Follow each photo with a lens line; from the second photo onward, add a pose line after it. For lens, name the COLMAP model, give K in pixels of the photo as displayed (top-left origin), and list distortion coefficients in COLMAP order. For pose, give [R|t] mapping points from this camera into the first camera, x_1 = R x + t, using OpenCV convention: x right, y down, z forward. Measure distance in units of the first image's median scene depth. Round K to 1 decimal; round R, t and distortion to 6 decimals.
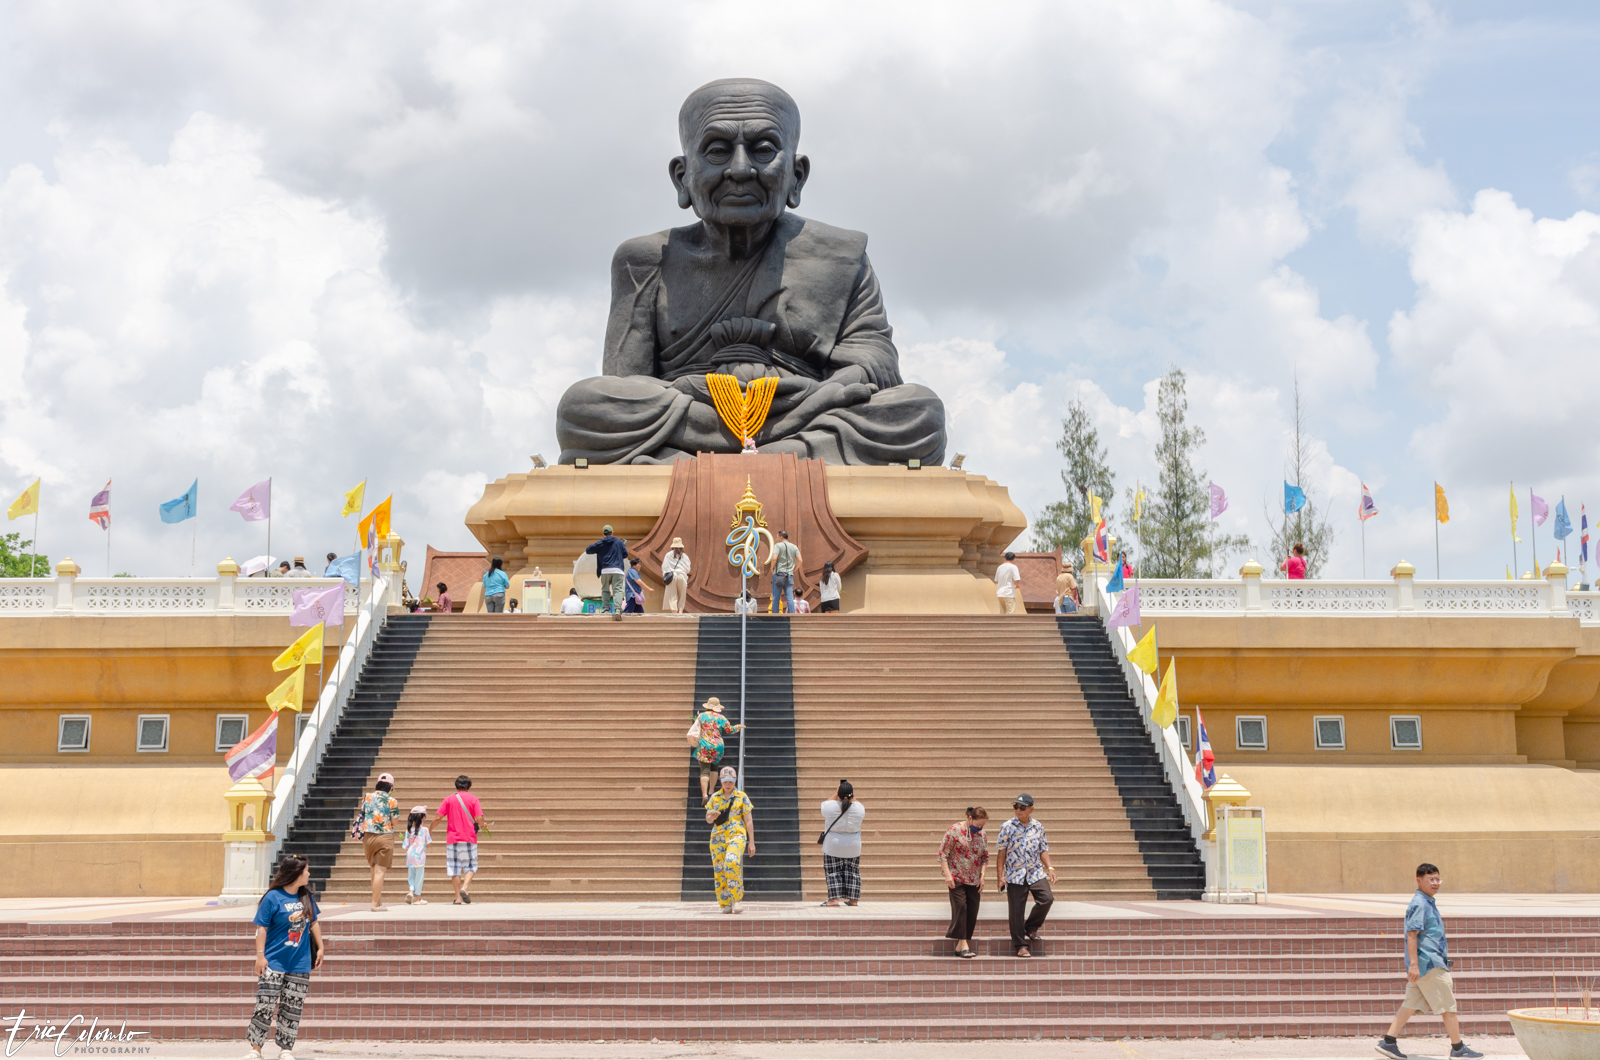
lens RADIAL K [[2116.3, 0, 797.6], [0, 2116.3, 525.9], [0, 0, 1]] dist [-0.008262, 0.000000]
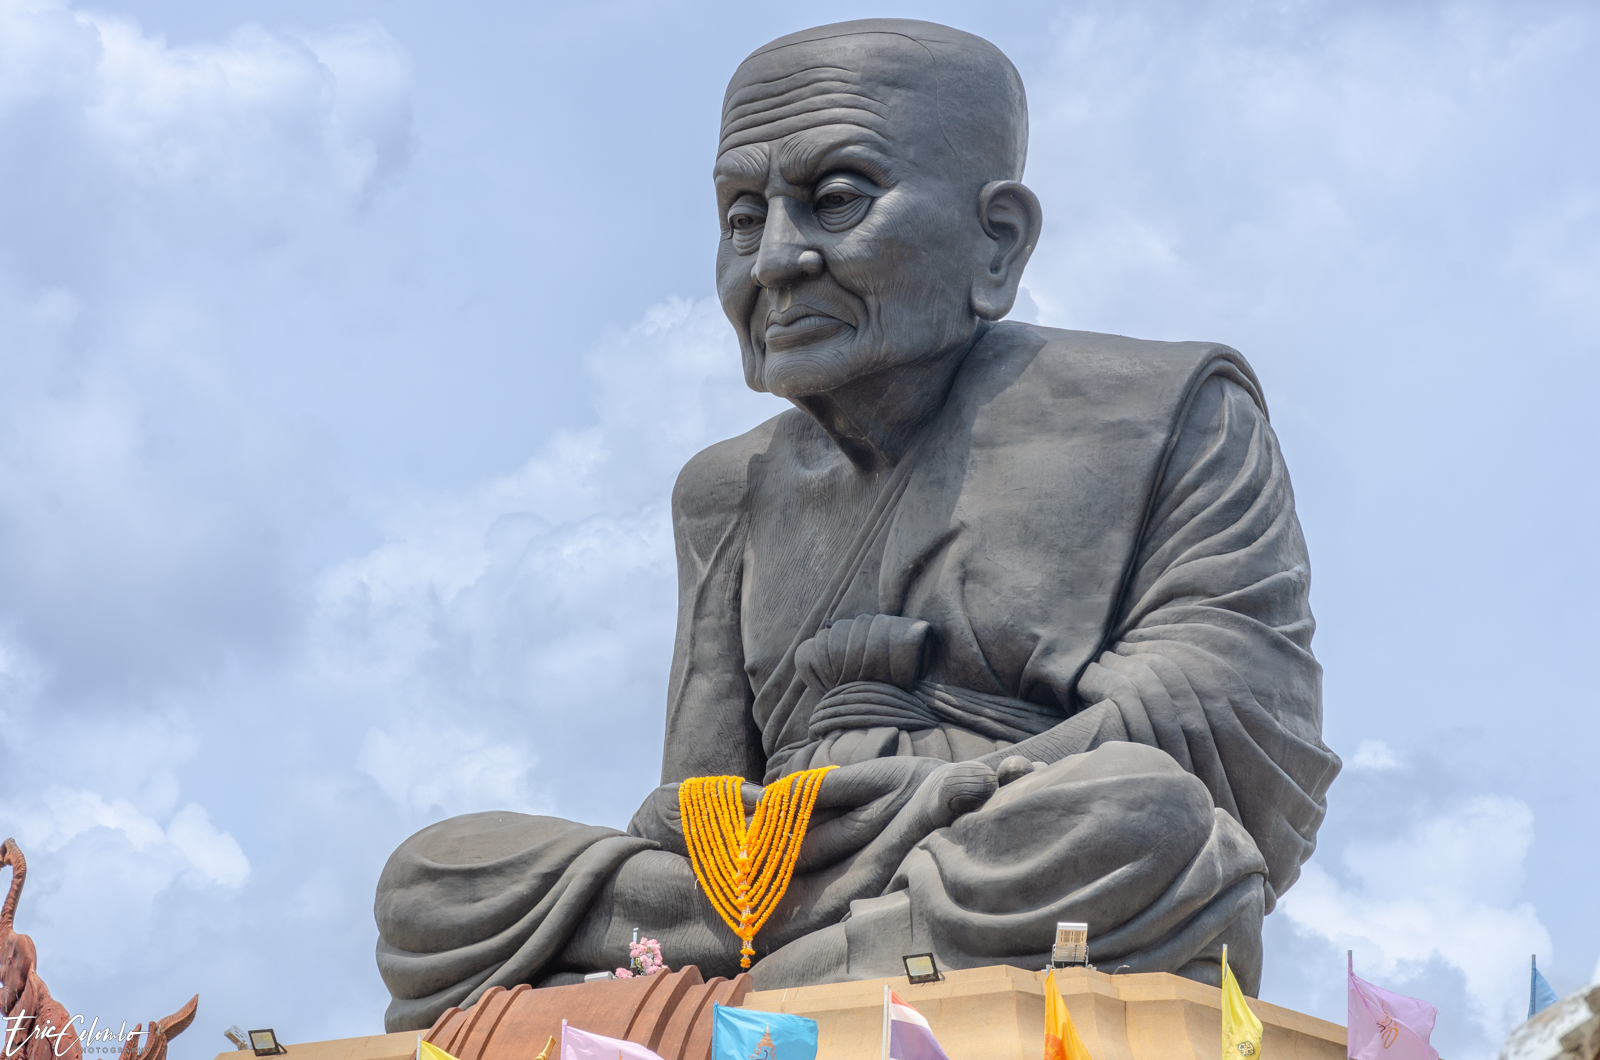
lens RADIAL K [[5882.9, 0, 792.1], [0, 5882.9, 529.1], [0, 0, 1]] dist [-0.077553, 0.000000]
pose [[0.812417, -0.138885, -0.566295, 0.621268], [0.088350, 0.989325, -0.115886, 0.013406], [0.576345, 0.044116, 0.816015, 0.089548]]
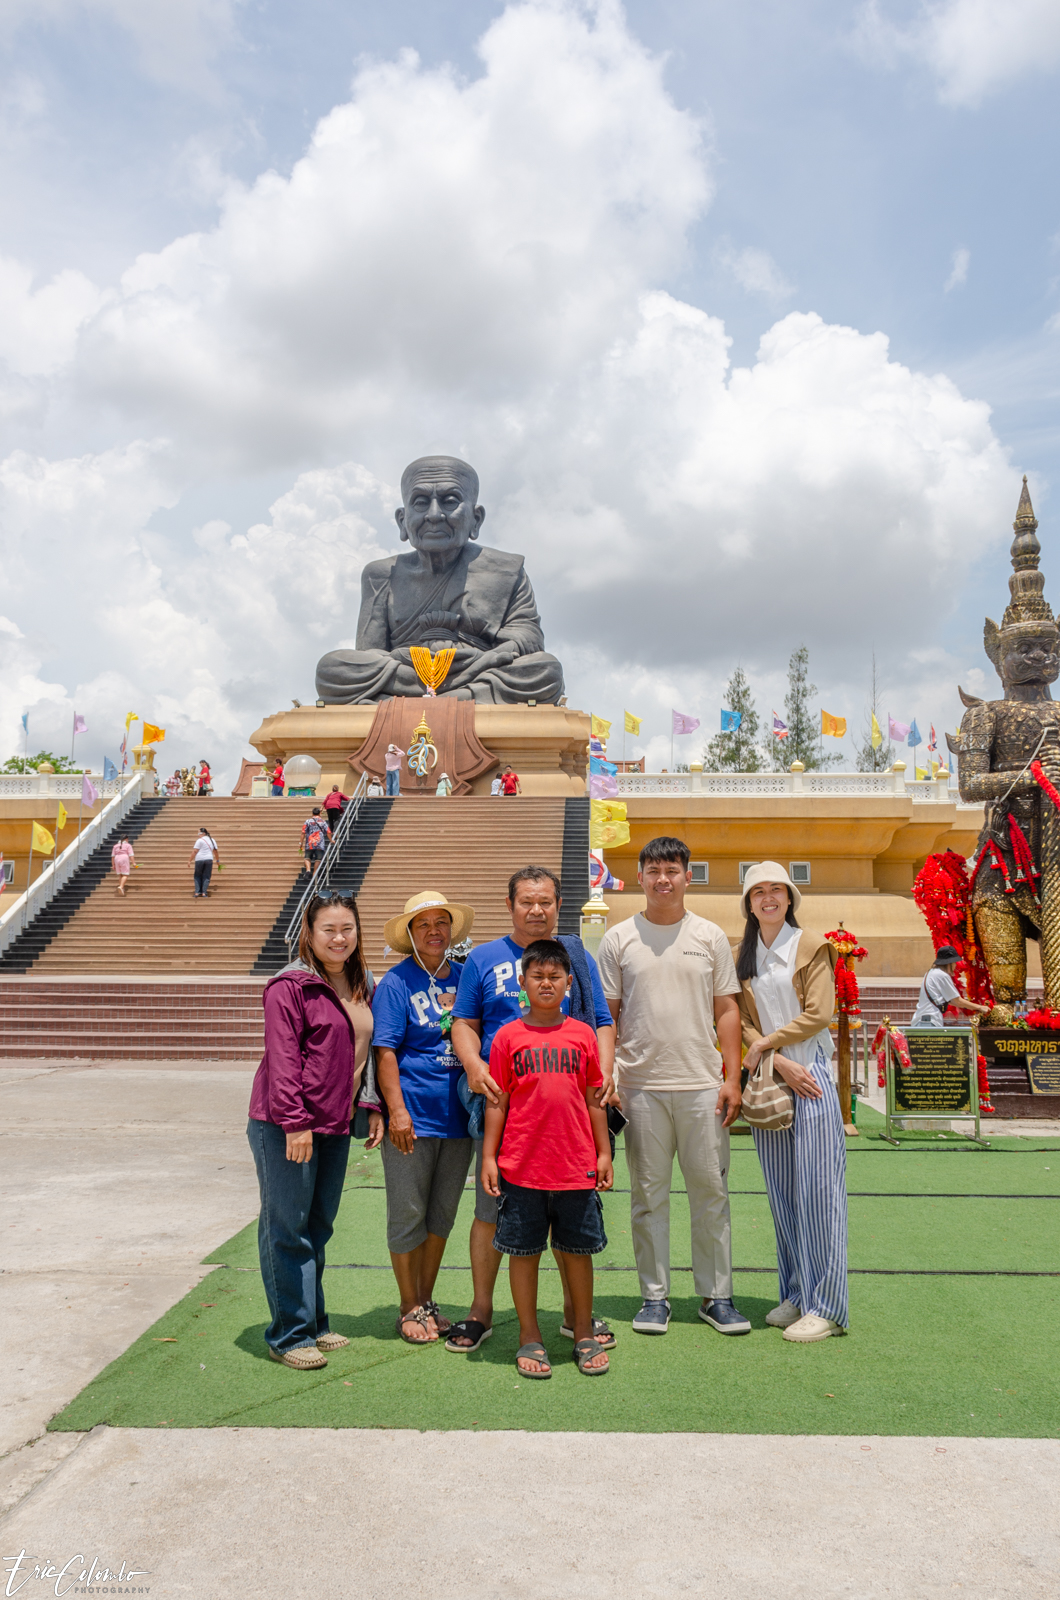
lens RADIAL K [[1328.8, 0, 530.3], [0, 1328.8, 824.5], [0, 0, 1]] dist [-0.008478, 0.006340]
pose [[0.997418, -0.001140, -0.071800, 0.116211], [0.004956, 0.998582, 0.052999, 0.007590], [0.071638, -0.053219, 0.996010, 0.021399]]
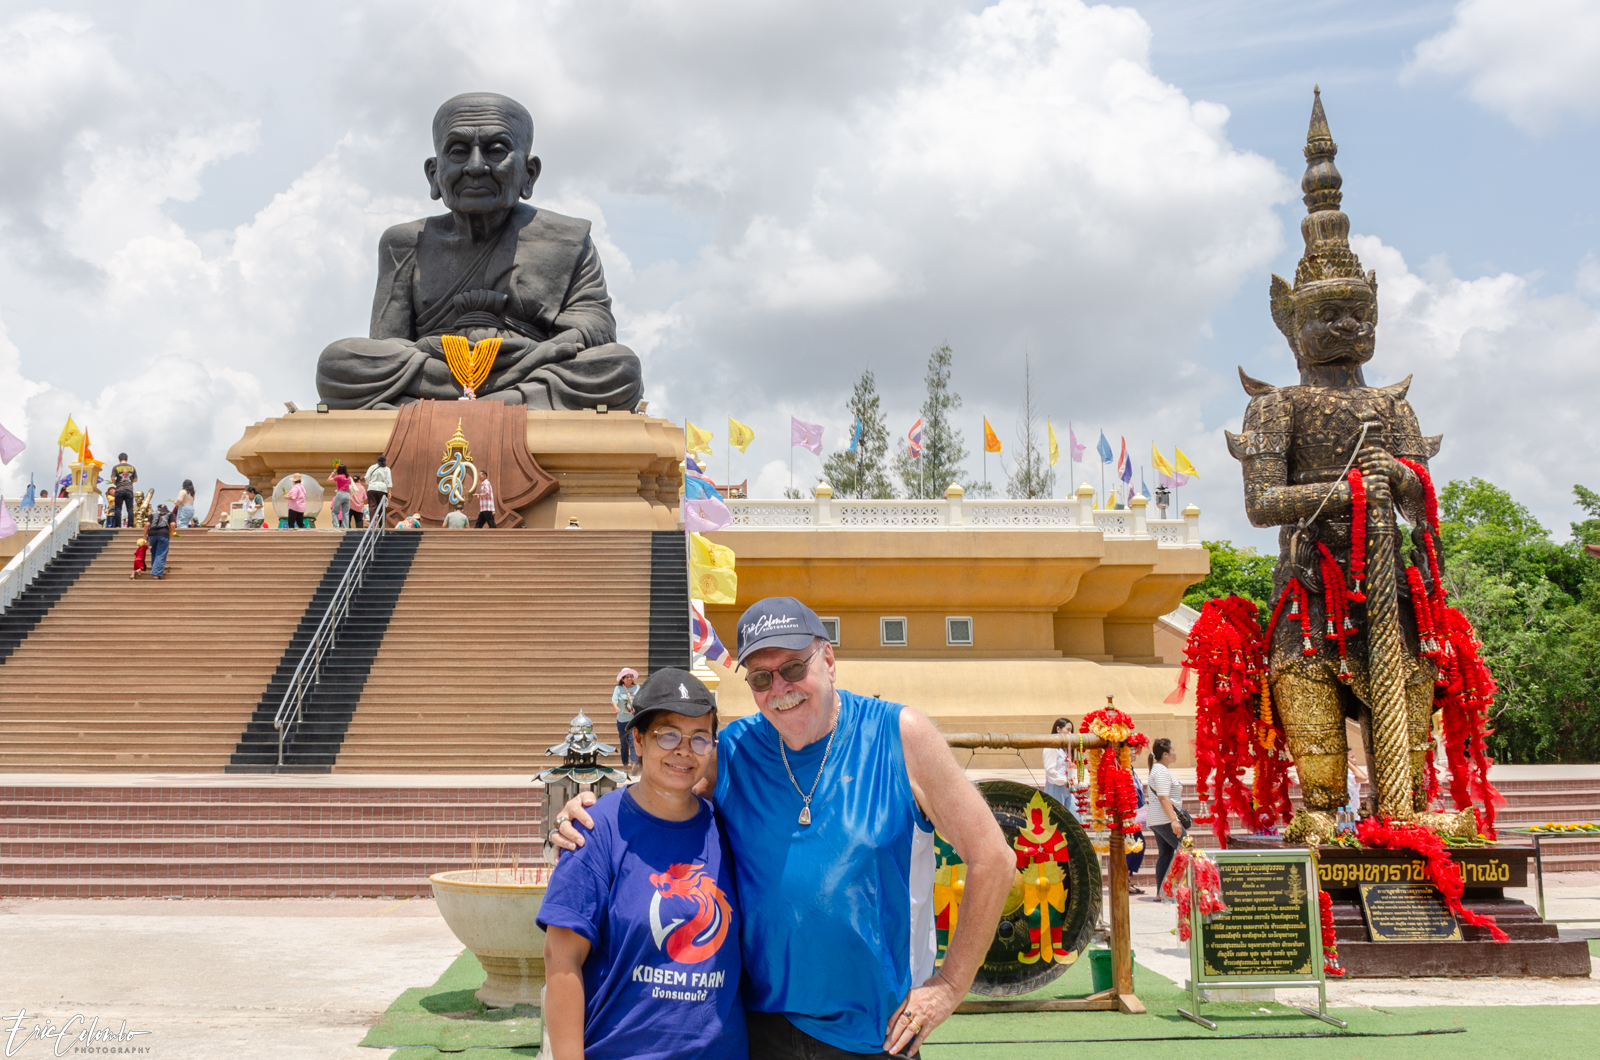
lens RADIAL K [[1692.0, 0, 693.9], [0, 1692.0, 419.3], [0, 0, 1]] dist [-0.037870, 0.000000]
pose [[0.999977, -0.001295, -0.006603, 0.106003], [0.001053, 0.999333, -0.036492, 0.010668], [0.006646, 0.036484, 0.999312, 0.047018]]
